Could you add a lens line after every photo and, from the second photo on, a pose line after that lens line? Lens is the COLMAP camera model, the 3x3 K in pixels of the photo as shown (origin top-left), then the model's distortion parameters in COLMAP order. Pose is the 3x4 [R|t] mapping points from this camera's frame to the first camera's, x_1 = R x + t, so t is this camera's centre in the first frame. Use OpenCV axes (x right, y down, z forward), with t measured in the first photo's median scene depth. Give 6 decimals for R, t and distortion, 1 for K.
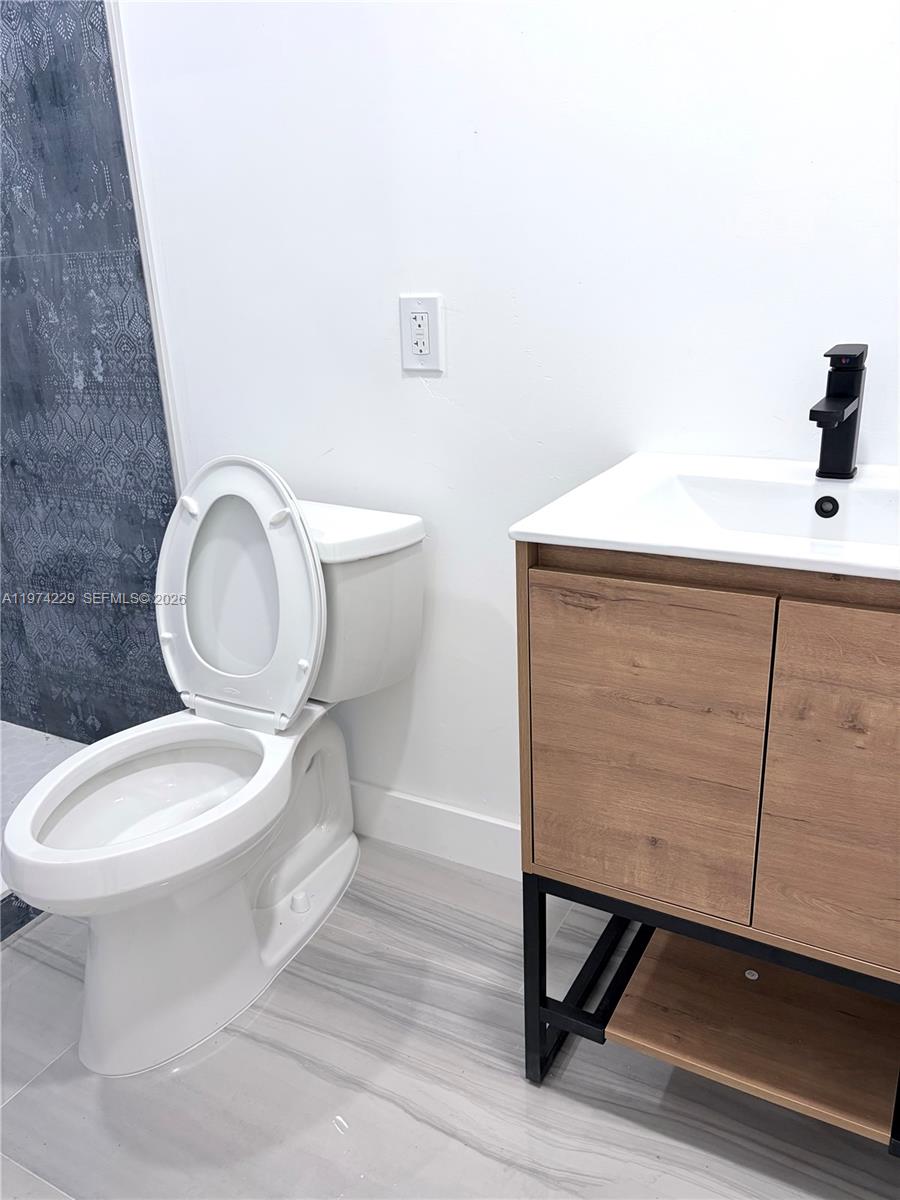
lens RADIAL K [[923.1, 0, 450.0], [0, 923.1, 600.0], [0, 0, 1]] dist [0.048554, -0.053860]
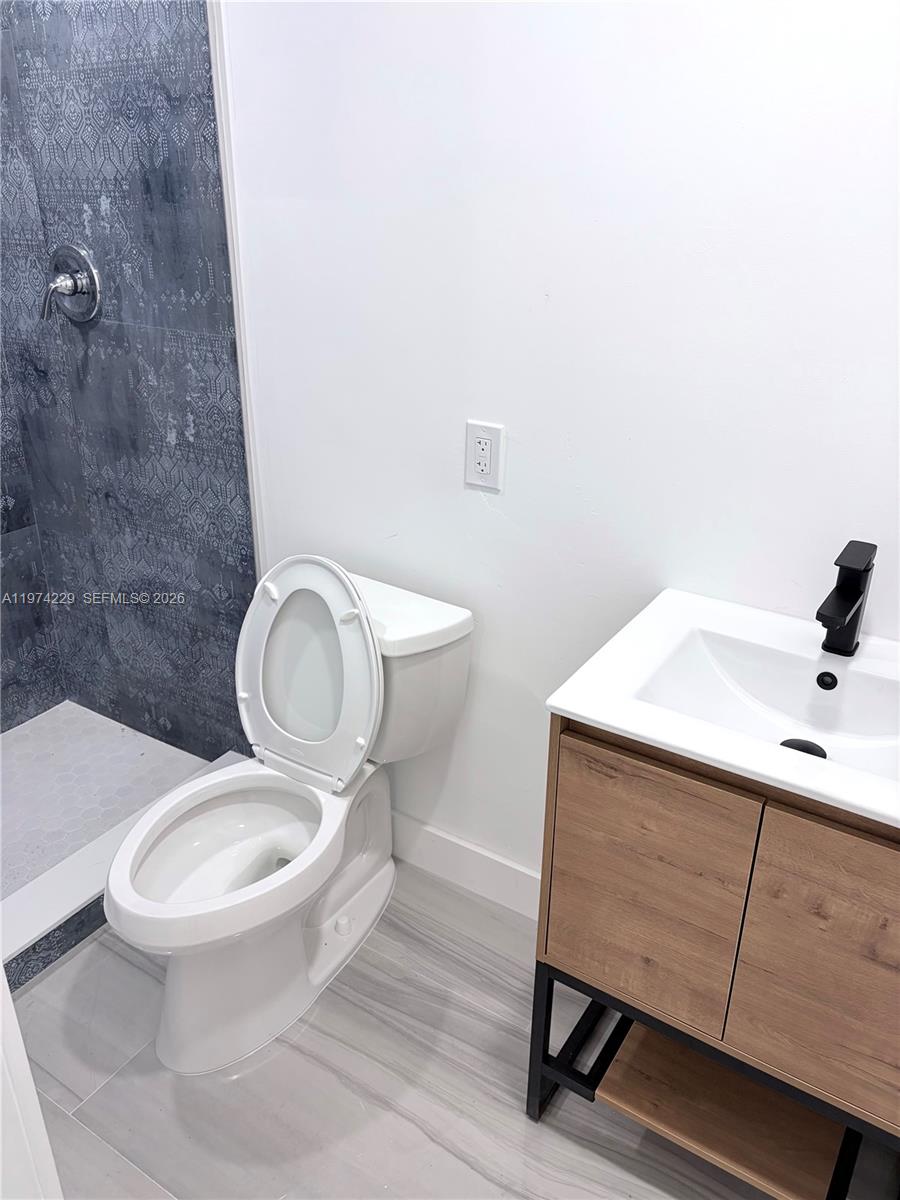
lens RADIAL K [[916.9, 0, 441.1], [0, 916.9, 599.9], [0, 0, 1]] dist [0.055511, -0.063572]
pose [[0.996121, 0.074348, -0.047064, -0.016046], [-0.070322, 0.994143, 0.082068, -0.185215], [0.052890, -0.078440, 0.995515, -0.108697]]
